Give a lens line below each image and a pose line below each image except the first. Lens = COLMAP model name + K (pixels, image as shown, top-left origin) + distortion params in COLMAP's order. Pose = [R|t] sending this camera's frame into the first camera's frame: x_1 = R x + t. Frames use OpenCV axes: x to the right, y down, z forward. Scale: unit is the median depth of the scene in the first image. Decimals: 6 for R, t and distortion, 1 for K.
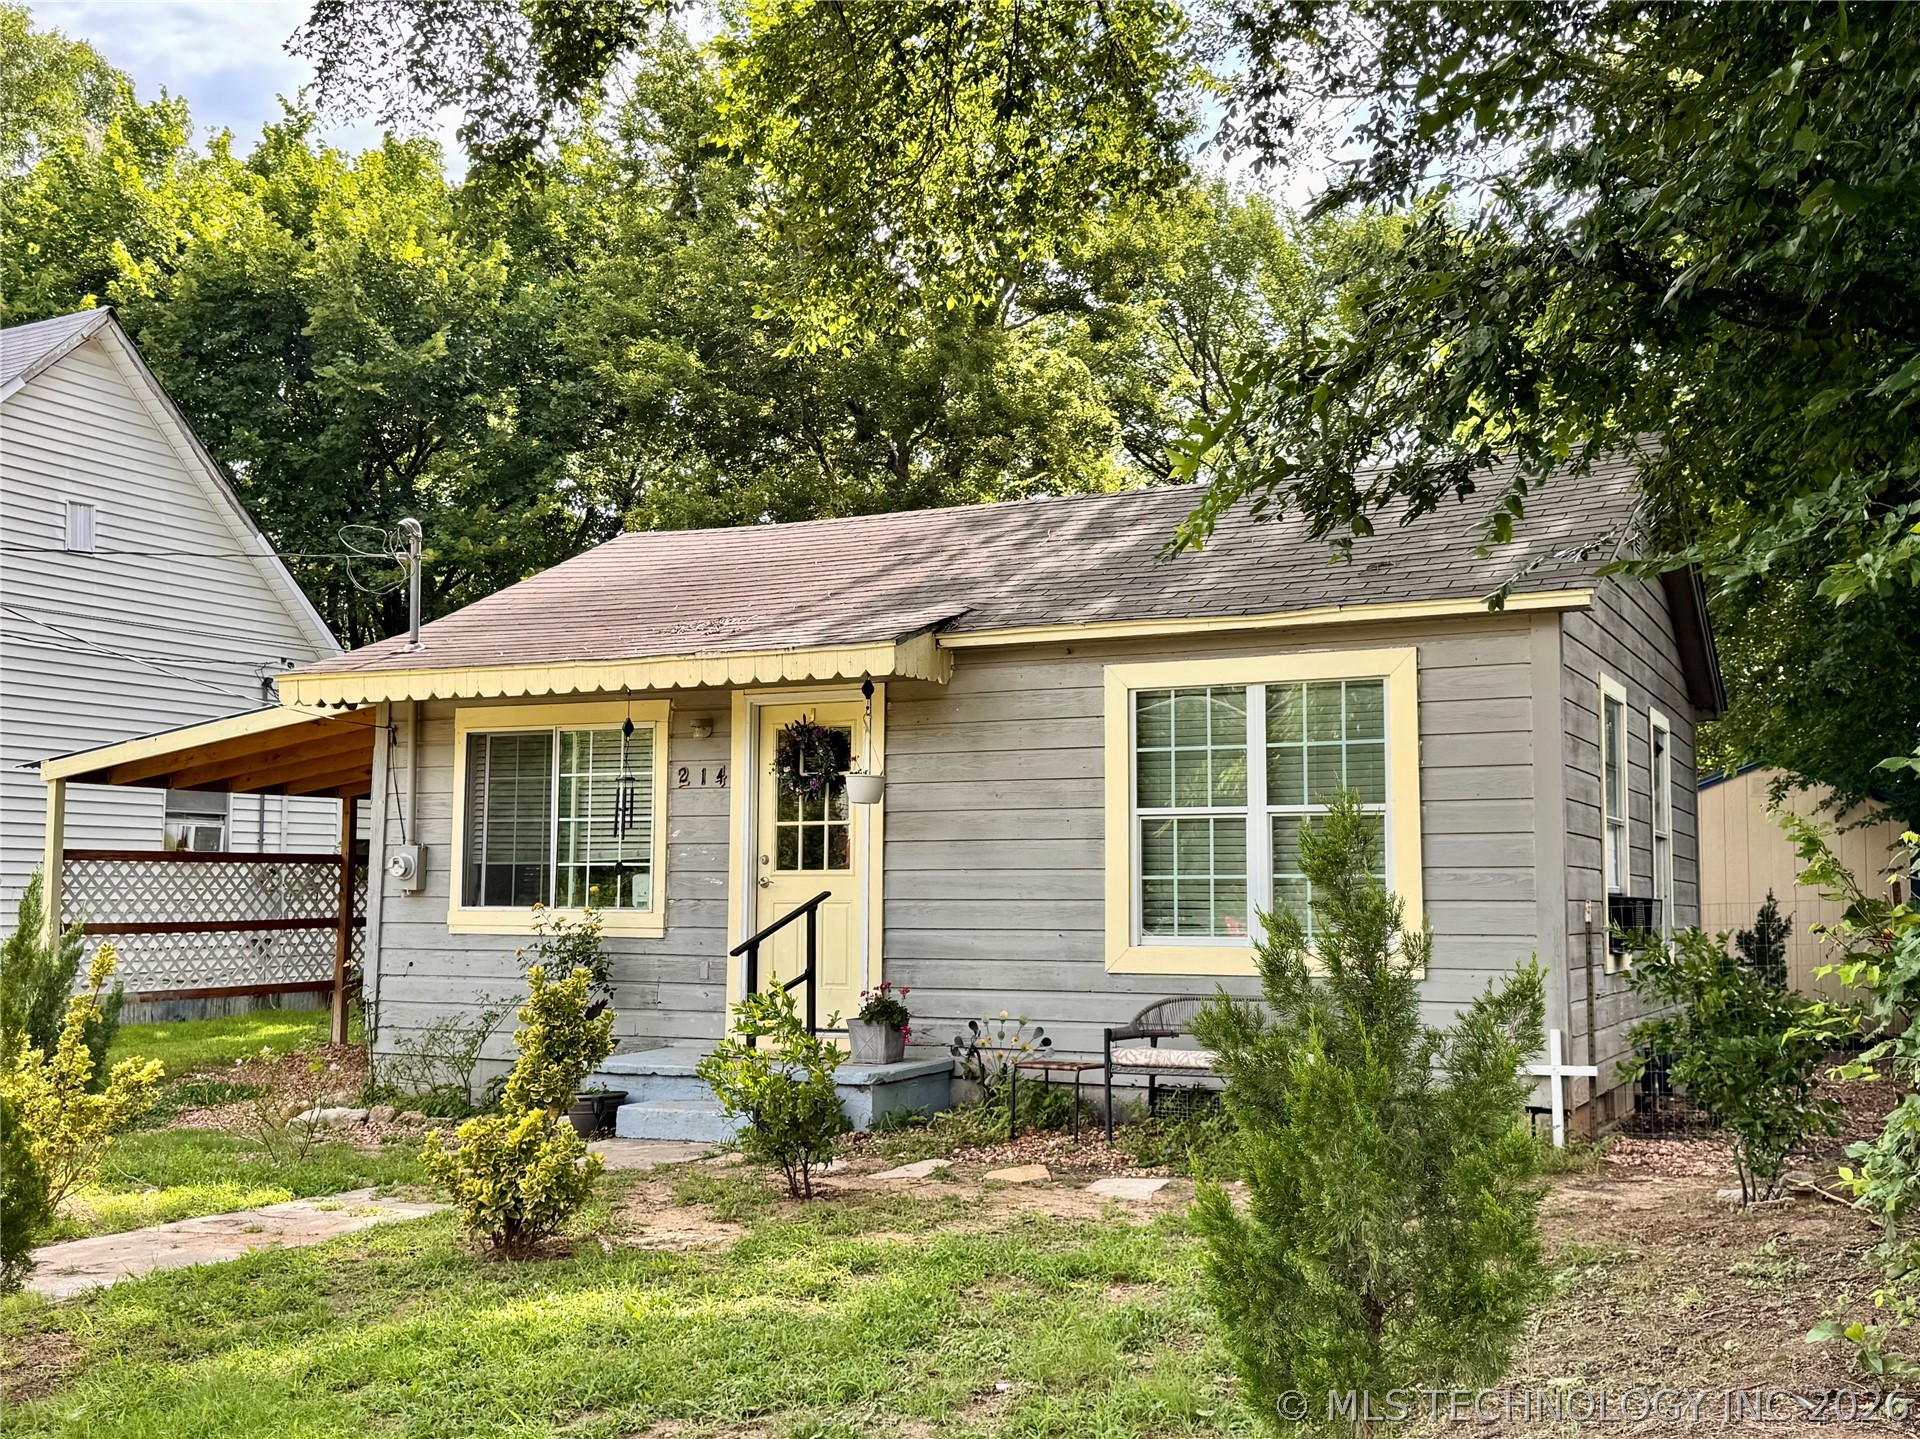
lens RADIAL K [[1947.8, 0, 960.0], [0, 1947.8, 719.5], [0, 0, 1]] dist [0.104775, -0.002285]
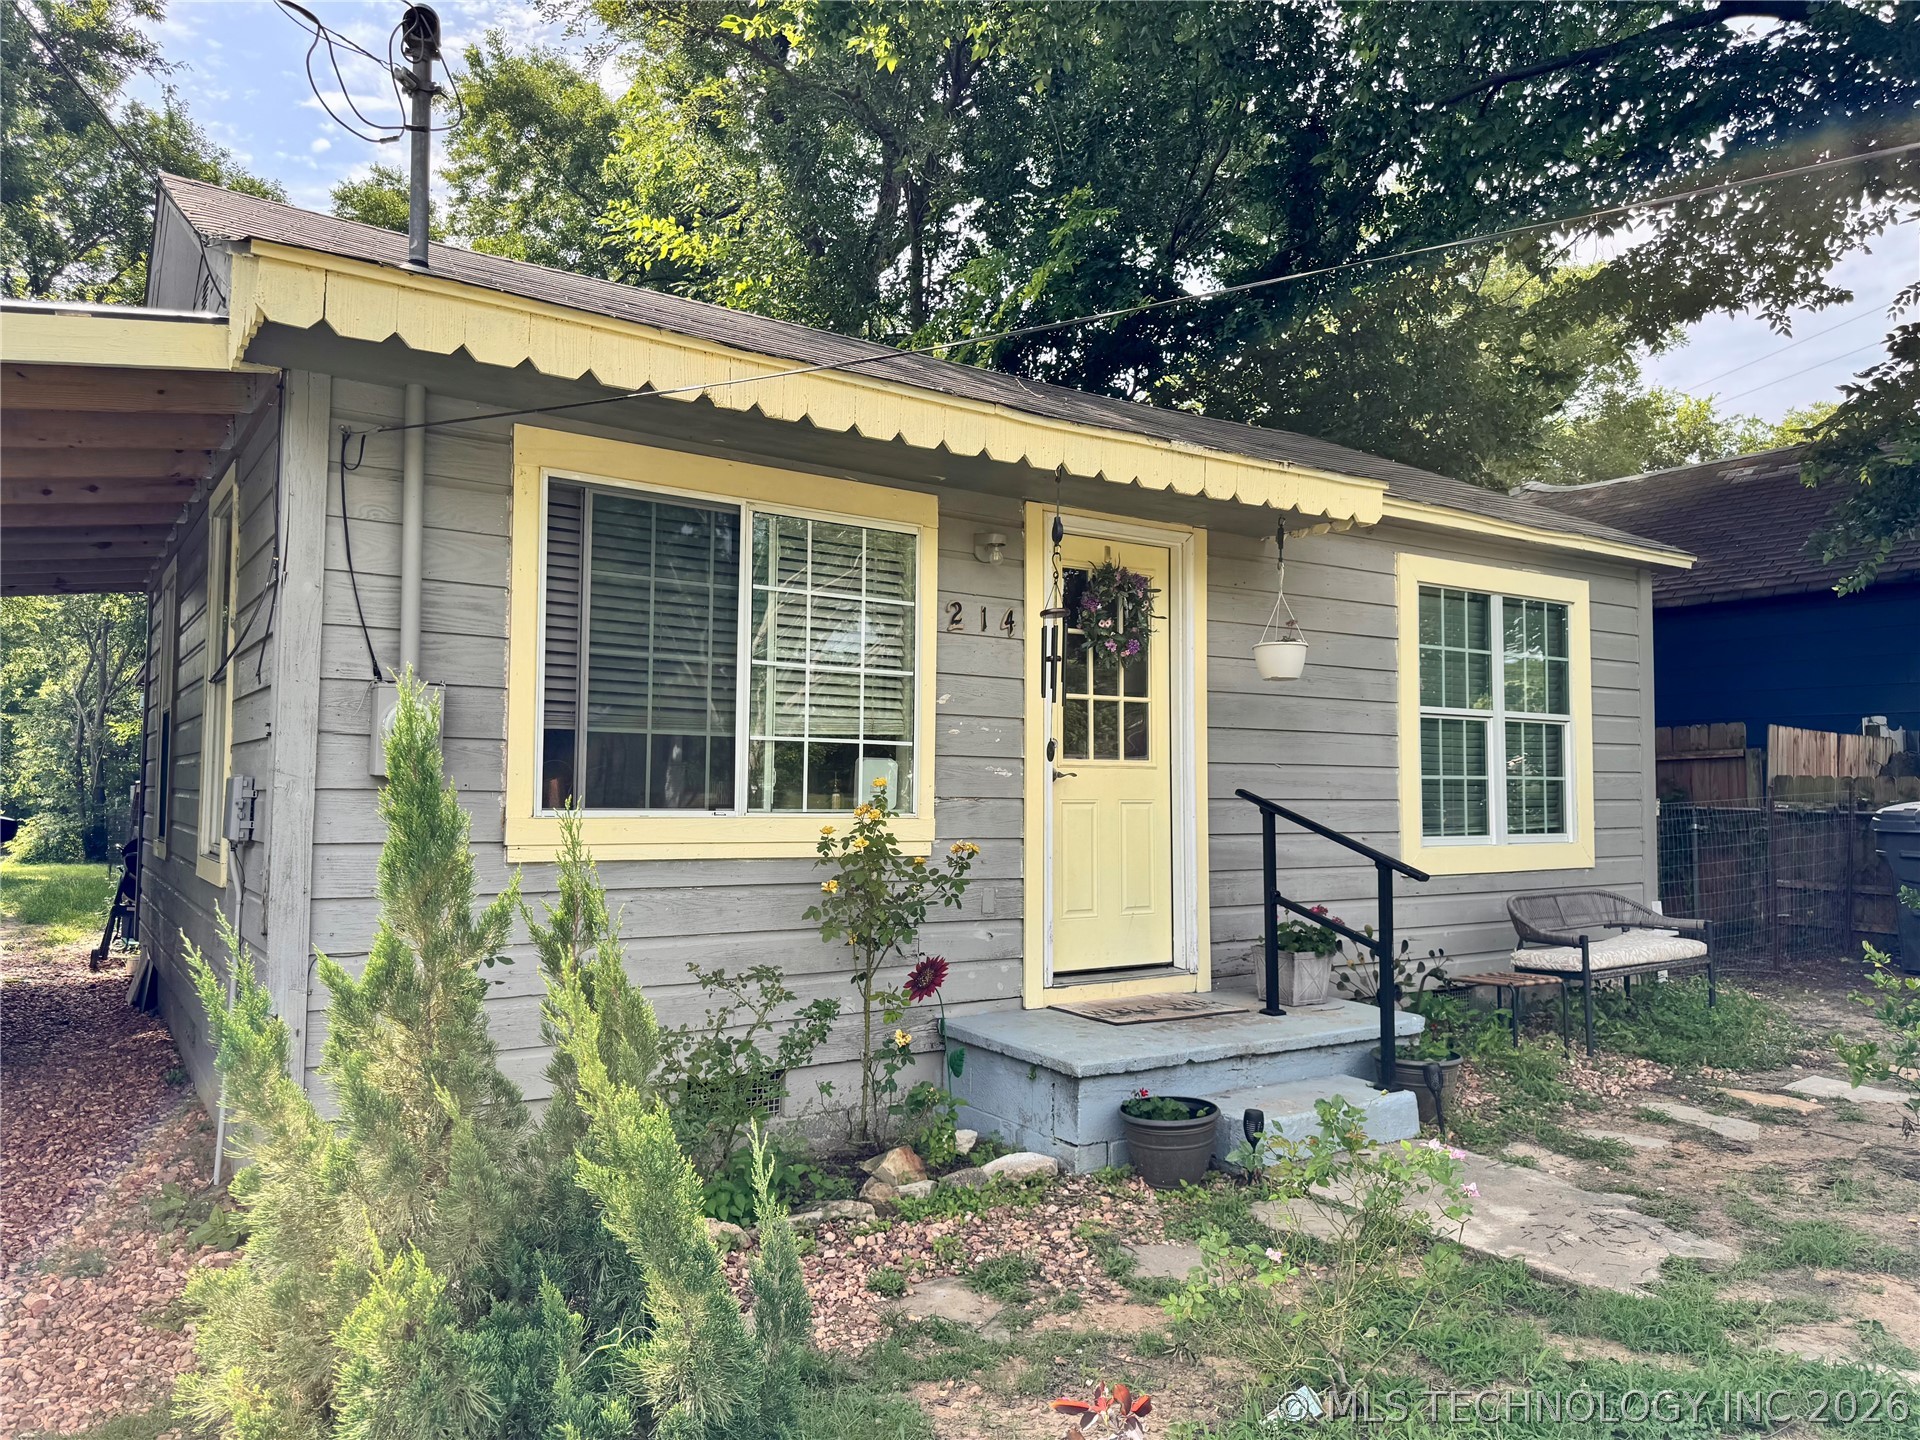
lens RADIAL K [[1330.9, 0, 960.0], [0, 1330.9, 720.0], [0, 0, 1]] dist [0.050969, -0.001265]
pose [[0.498176, 0.046778, 0.865813, -0.552169], [-0.085953, 0.996290, -0.004371, 0.069004], [-0.862805, -0.072241, 0.500348, 0.792180]]
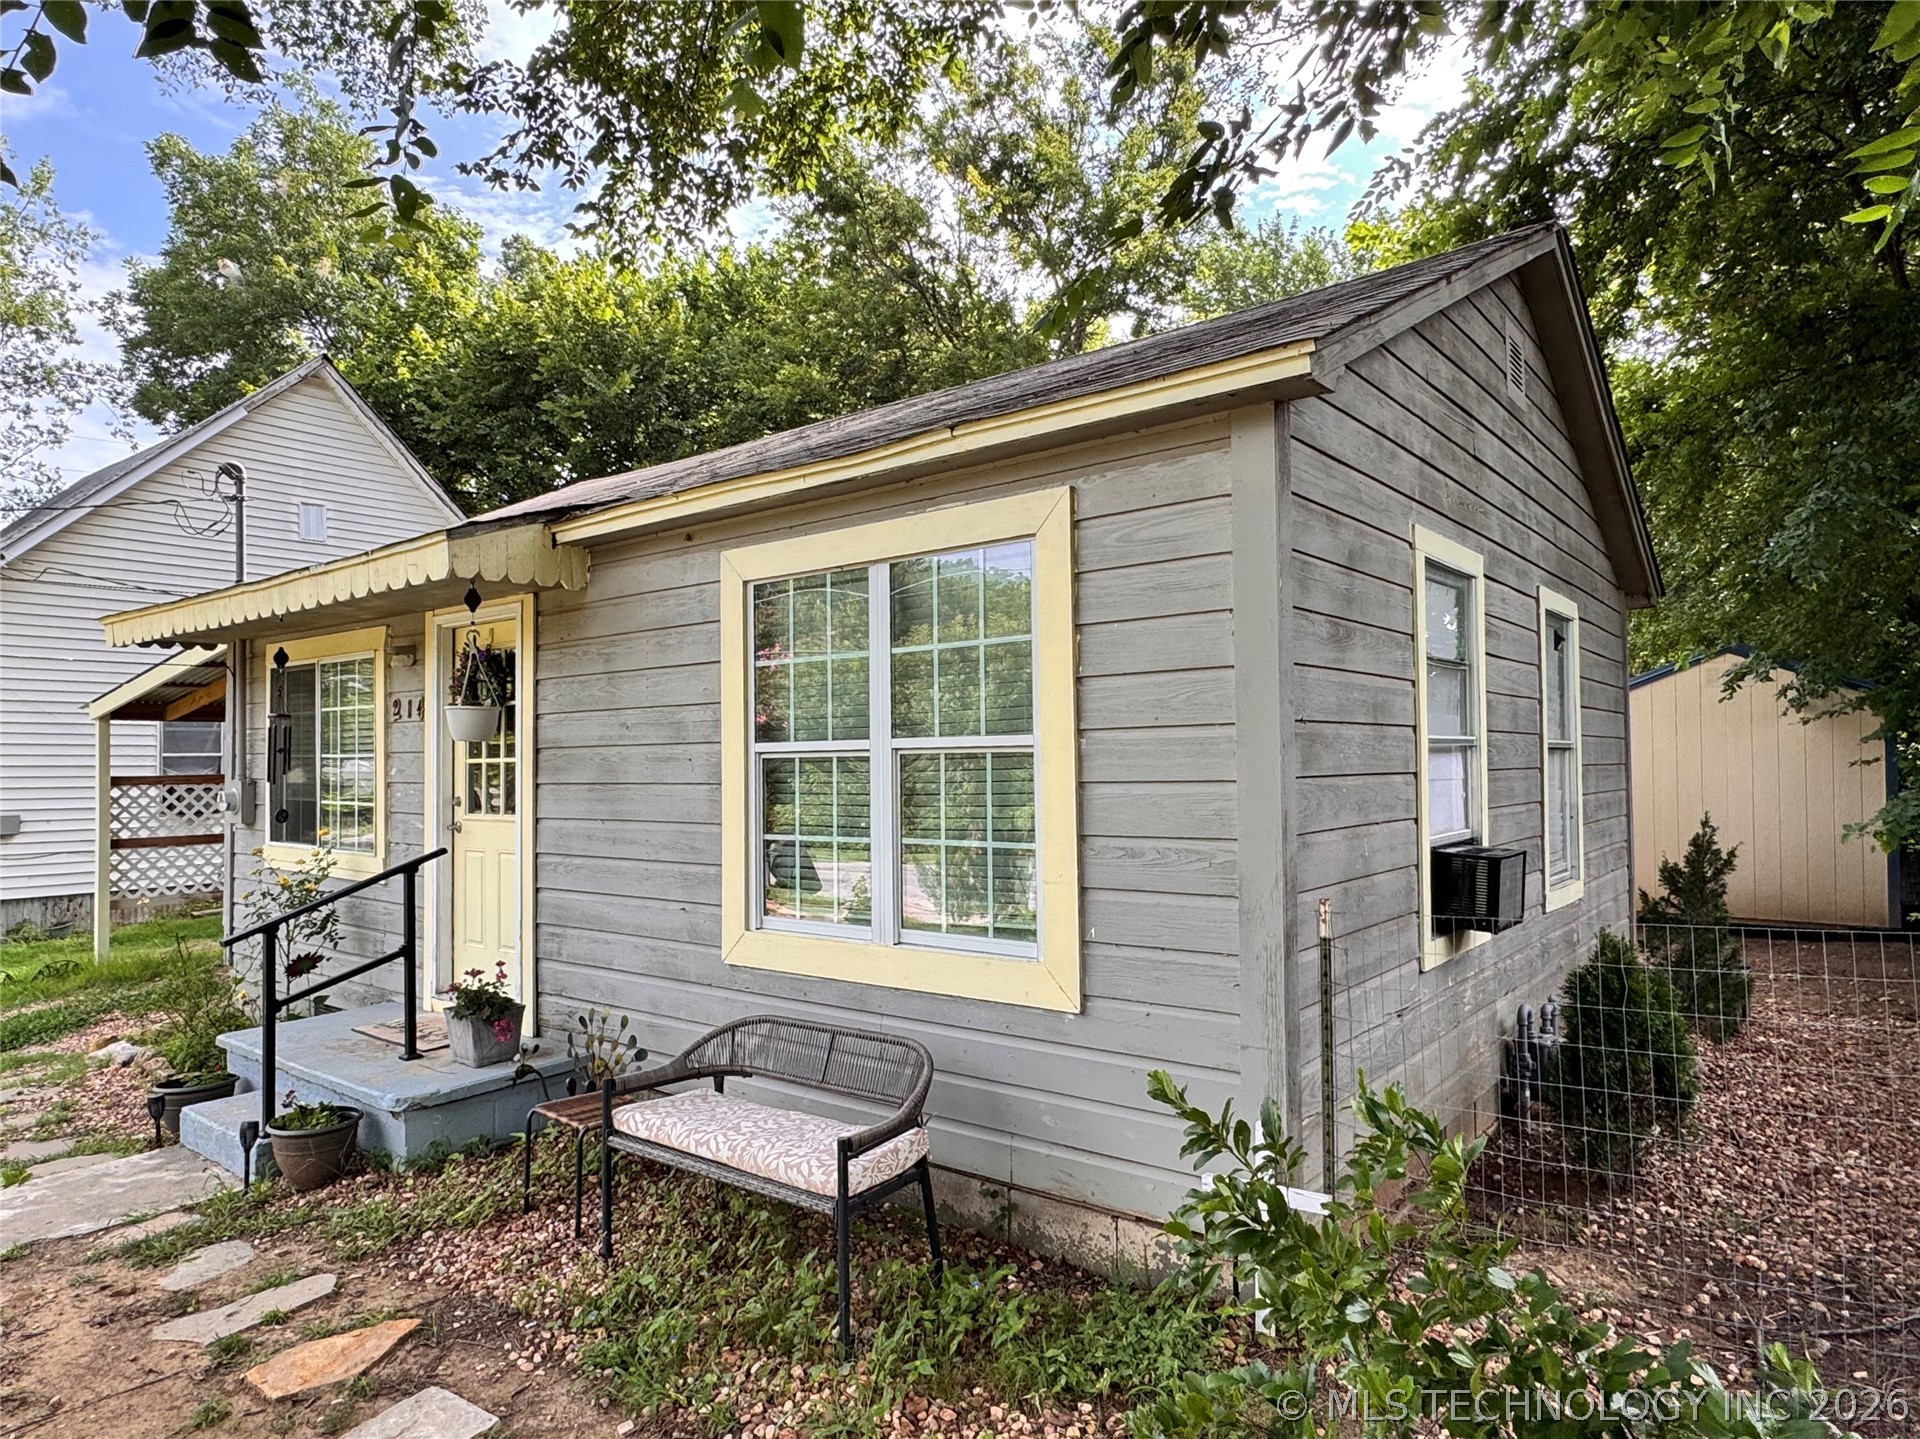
lens RADIAL K [[1161.7, 0, 960.0], [0, 1161.7, 719.5], [0, 0, 1]] dist [-0.021582, 0.048431]
pose [[0.977630, -0.023765, -0.208985, 0.237686], [0.036123, 0.997804, 0.055516, 0.013852], [0.207207, -0.061823, 0.976342, 0.540130]]
